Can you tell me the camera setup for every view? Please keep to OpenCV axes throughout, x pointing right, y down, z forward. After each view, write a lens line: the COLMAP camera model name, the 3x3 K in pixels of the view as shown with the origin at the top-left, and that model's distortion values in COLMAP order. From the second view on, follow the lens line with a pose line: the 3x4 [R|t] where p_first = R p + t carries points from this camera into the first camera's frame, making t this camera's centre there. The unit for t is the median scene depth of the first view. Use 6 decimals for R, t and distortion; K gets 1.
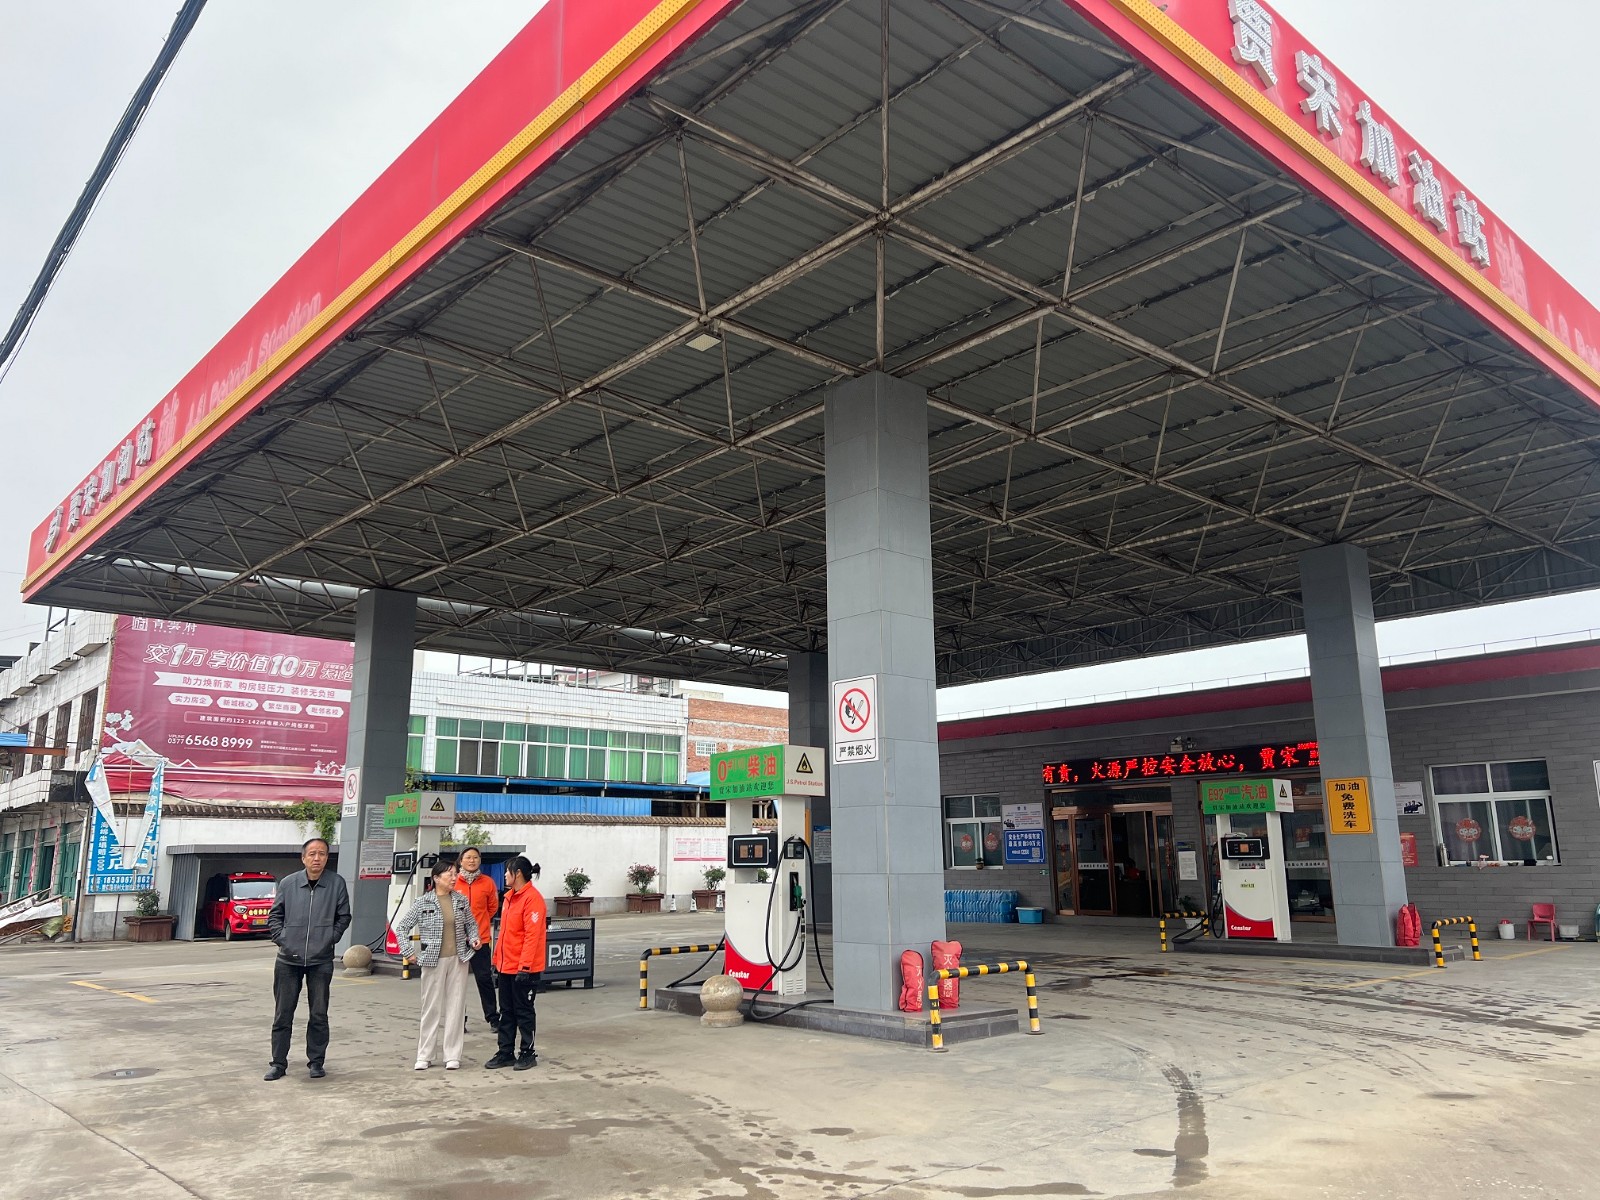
lens RADIAL K [[1196.0, 0, 800.0], [0, 1196.0, 600.0], [0, 0, 1]] dist [0.087462, -0.096489]
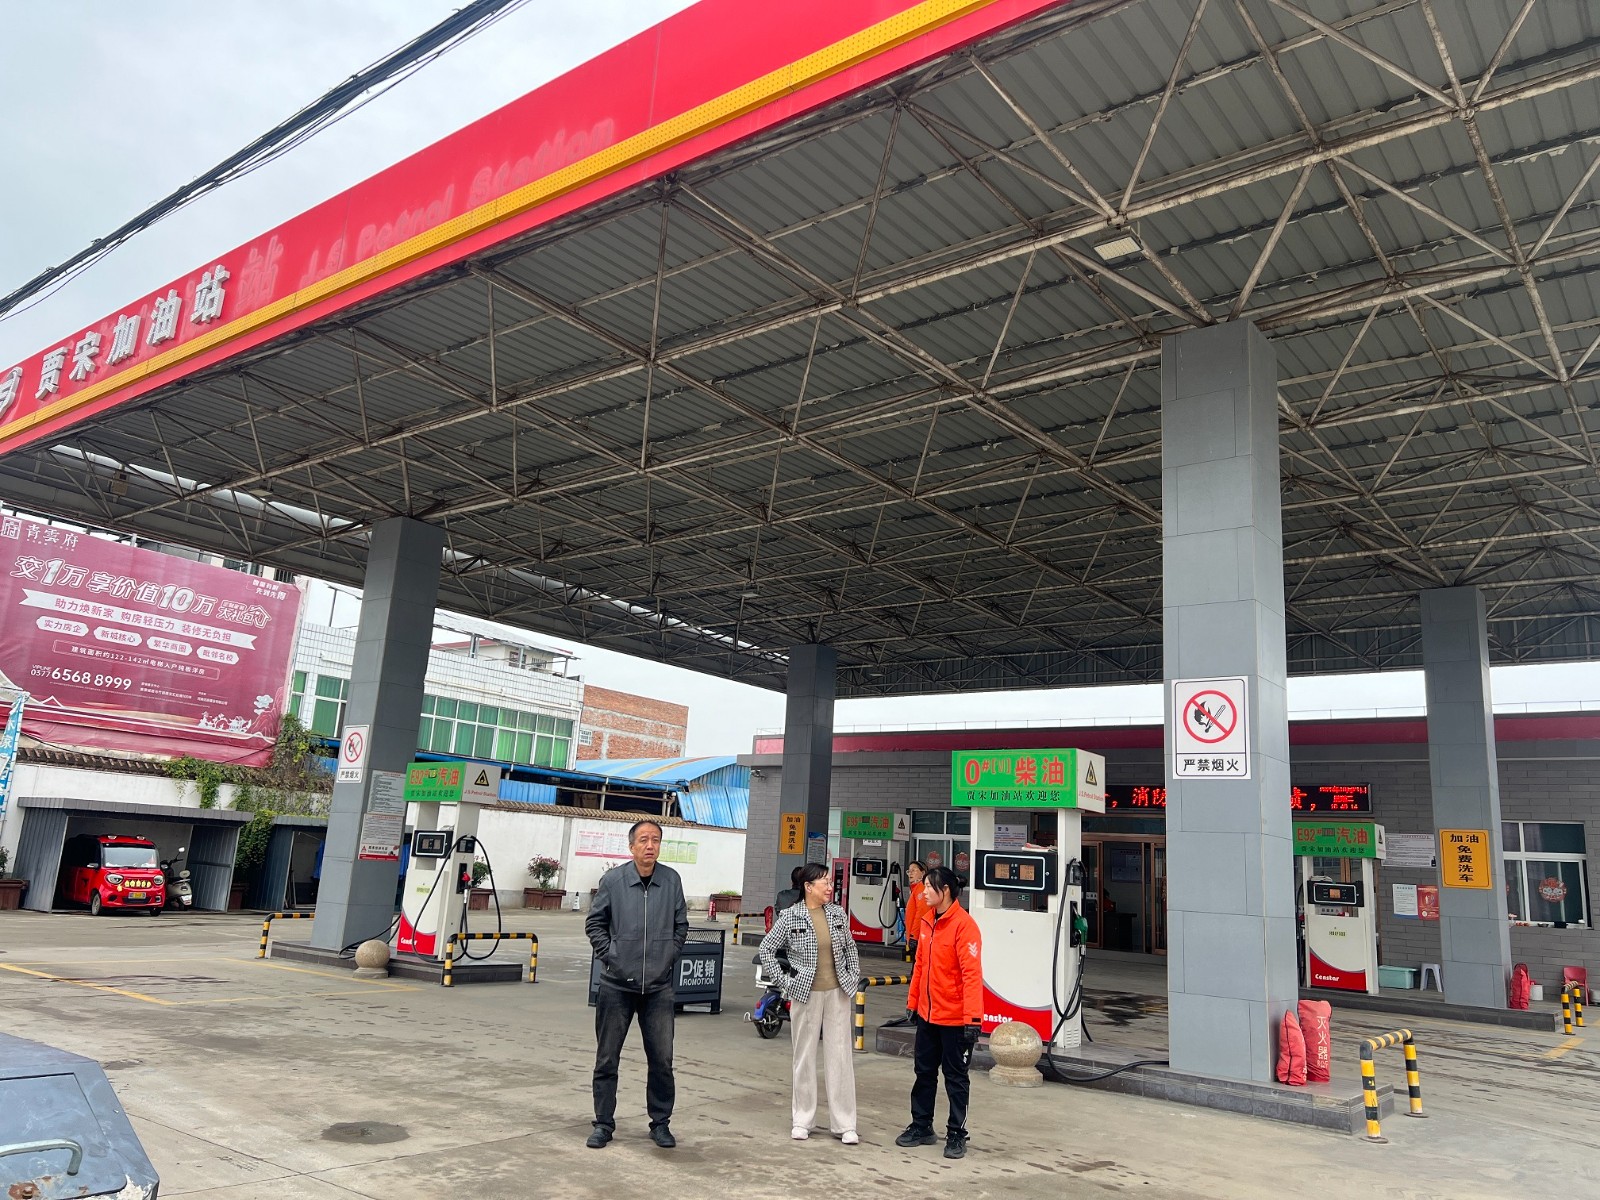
lens RADIAL K [[1200.3, 0, 800.0], [0, 1200.3, 600.0], [0, 0, 1]] dist [0.058822, -0.047473]
pose [[0.980409, 0.106533, 0.165676, -0.146023], [-0.106193, 0.994285, -0.010932, 0.019360], [-0.165894, -0.006876, 0.986120, 0.082712]]
